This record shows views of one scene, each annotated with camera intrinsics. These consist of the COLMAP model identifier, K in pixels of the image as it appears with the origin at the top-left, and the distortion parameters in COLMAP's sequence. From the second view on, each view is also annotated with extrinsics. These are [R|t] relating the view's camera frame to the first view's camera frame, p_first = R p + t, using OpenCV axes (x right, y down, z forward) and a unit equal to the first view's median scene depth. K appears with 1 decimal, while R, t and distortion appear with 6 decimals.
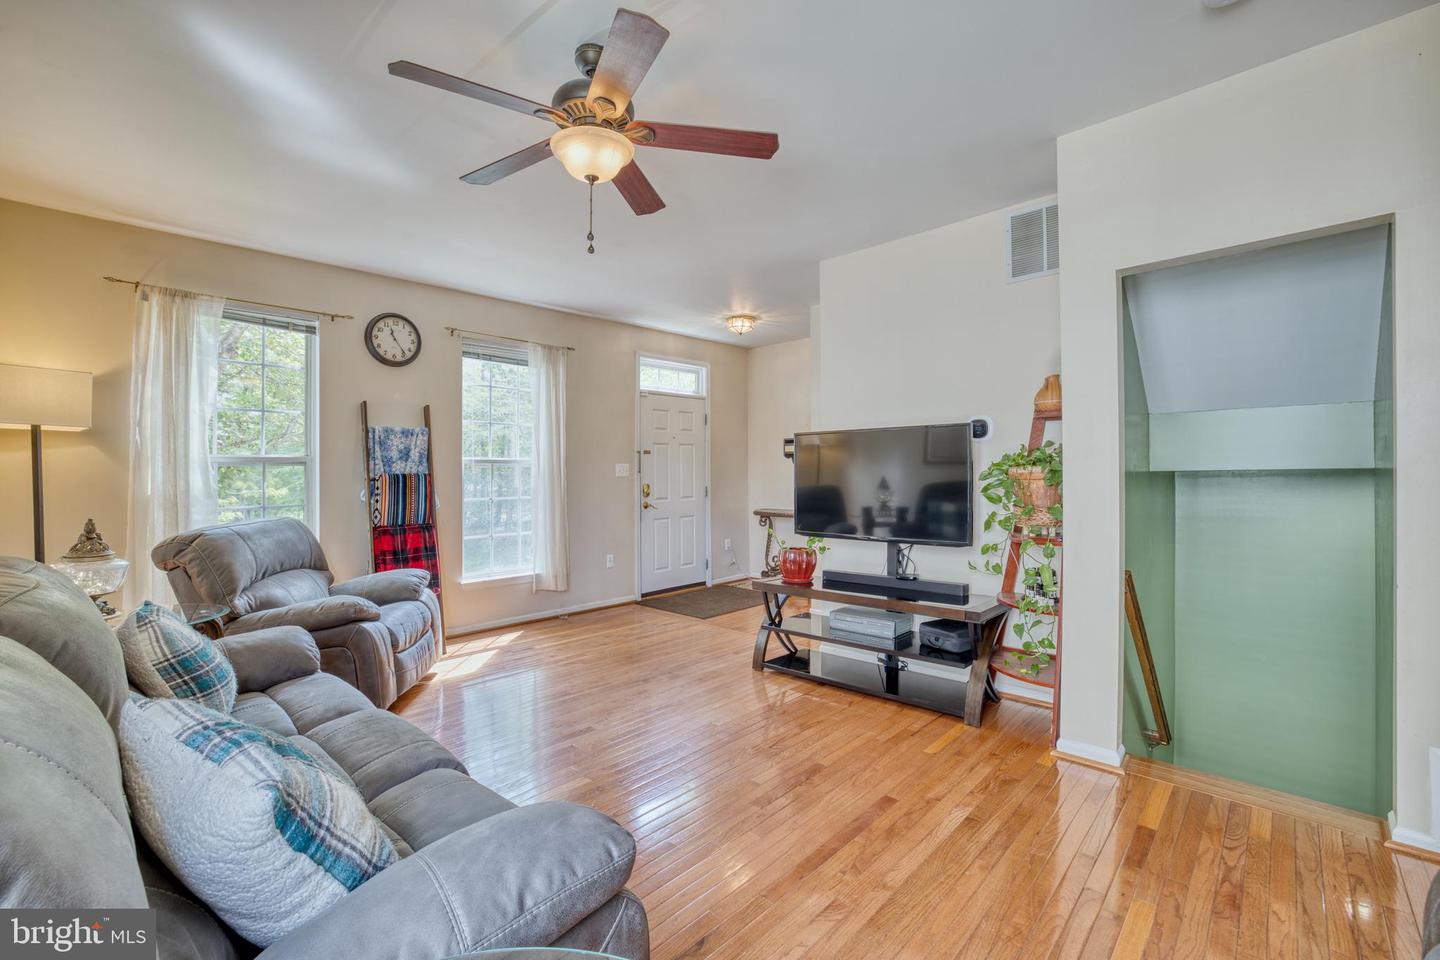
lens RADIAL K [[616.0, 0, 717.5], [0, 616.0, 480.0], [0, 0, 1]] dist [-0.030088, 0.000990]
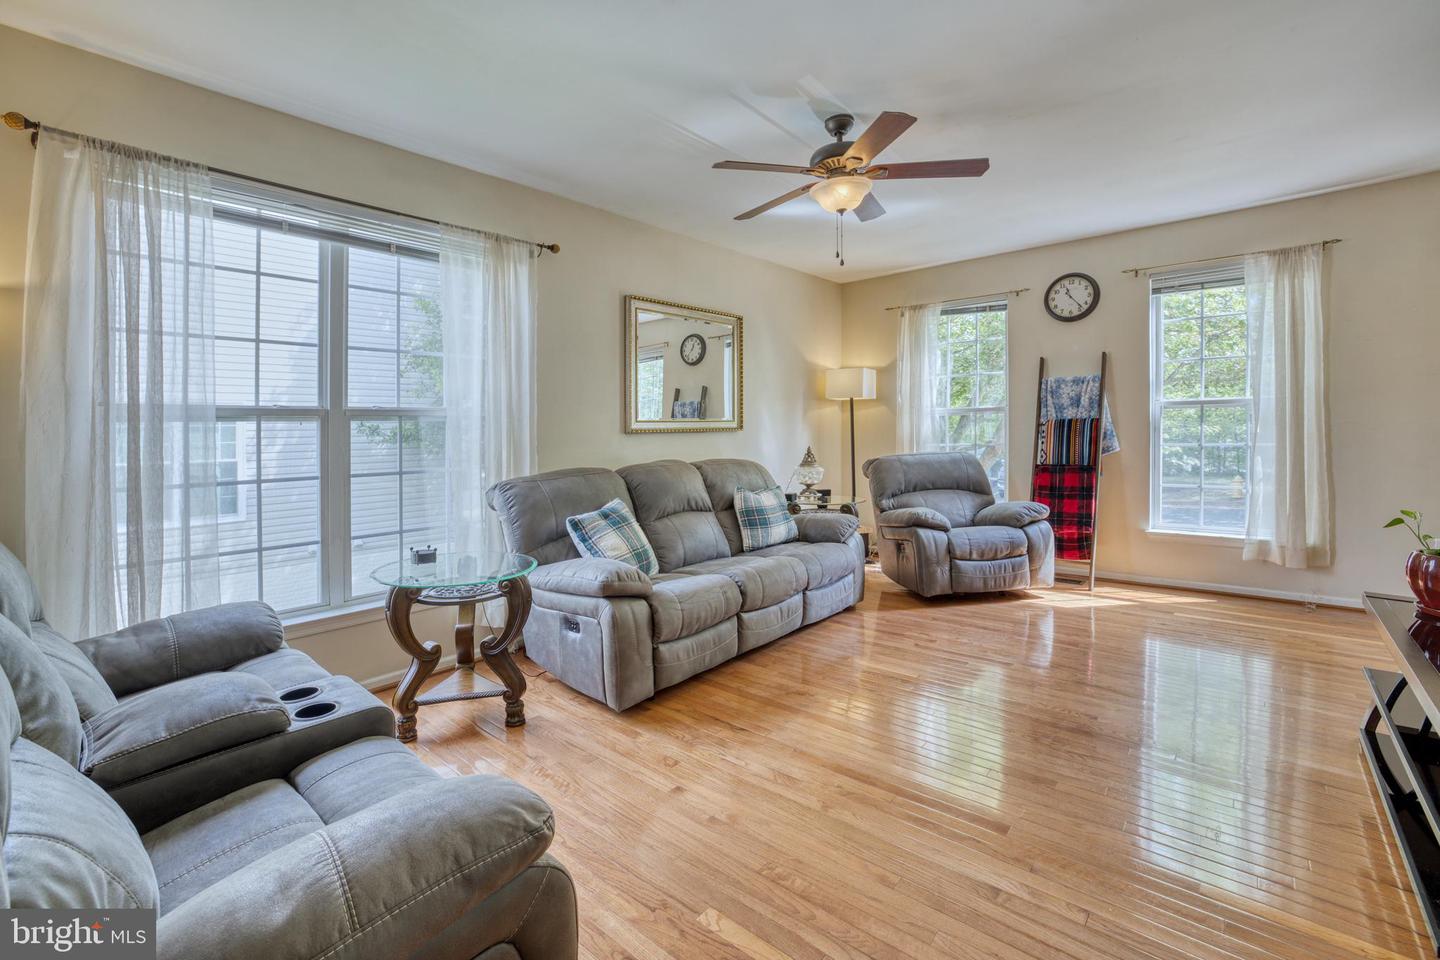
lens RADIAL K [[616.0, 0, 723.2], [0, 616.0, 425.0], [0, 0, 1]] dist [-0.030088, 0.000990]
pose [[0.070214, -0.001724, -0.997530, 0.535973], [0.008685, 0.999962, -0.001117, -0.003365], [0.997494, -0.008585, 0.070226, 0.298583]]
